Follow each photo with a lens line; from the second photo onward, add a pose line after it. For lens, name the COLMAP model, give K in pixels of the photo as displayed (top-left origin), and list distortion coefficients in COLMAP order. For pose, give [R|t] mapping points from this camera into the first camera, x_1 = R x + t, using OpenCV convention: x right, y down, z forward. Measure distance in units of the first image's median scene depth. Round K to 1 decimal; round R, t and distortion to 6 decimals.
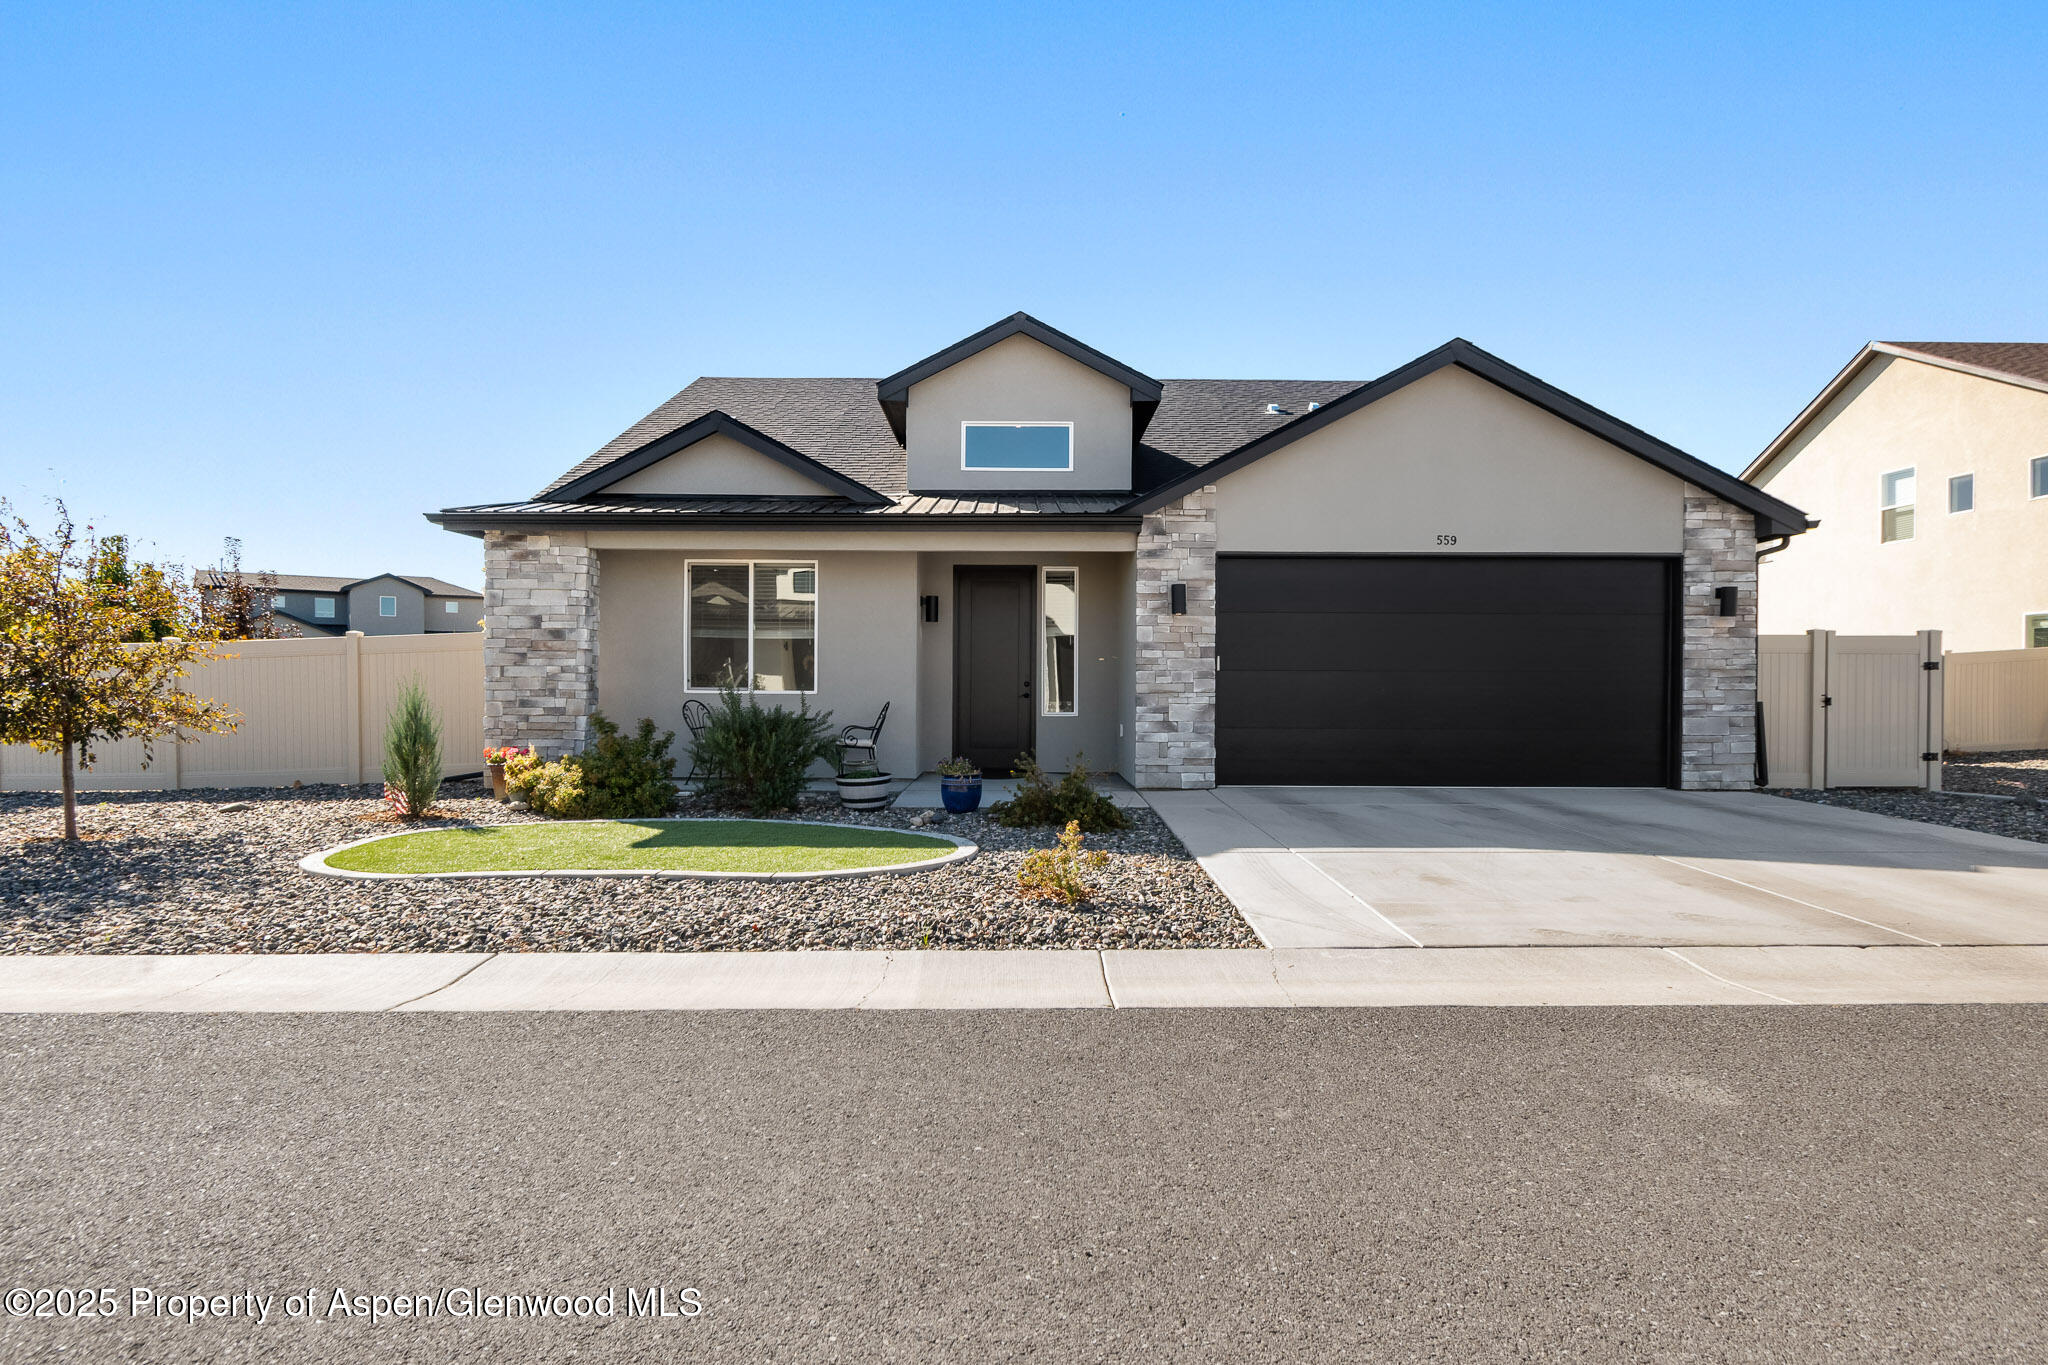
lens RADIAL K [[1041.8, 0, 1025.4], [0, 1041.8, 689.8], [0, 0, 1]] dist [-0.001309, -0.001213]
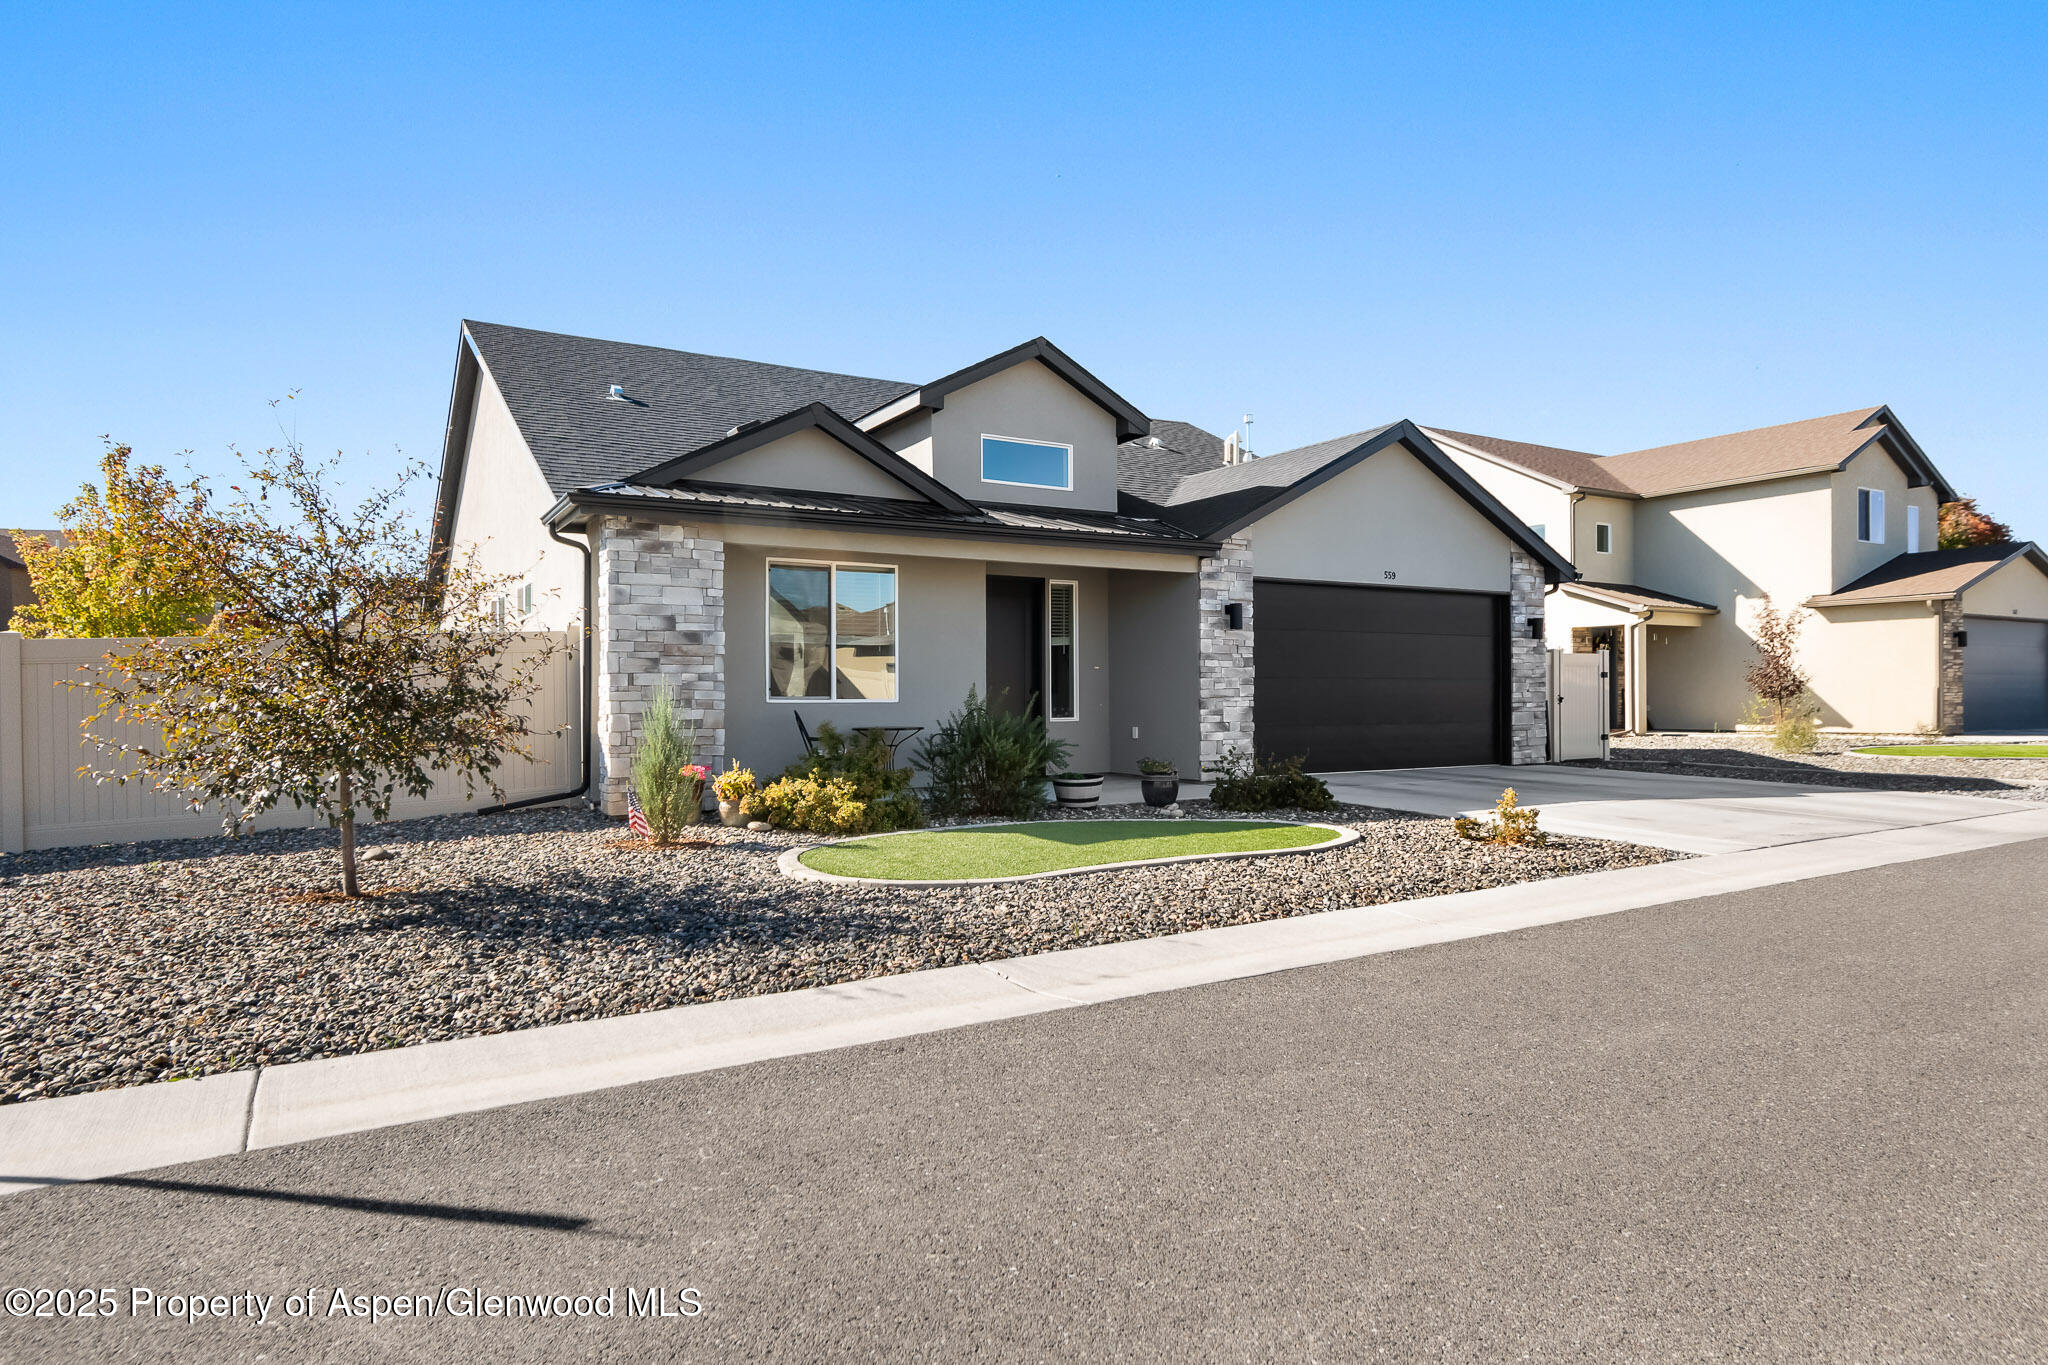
lens RADIAL K [[1089.2, 0, 1093.9], [0, 1089.2, 674.8], [0, 0, 1]] dist [-0.011844, 0.003364]
pose [[0.871791, 0.001308, 0.489876, -0.572827], [0.008185, 0.999818, -0.017236, -0.002504], [-0.489809, 0.019035, 0.871622, 0.023849]]
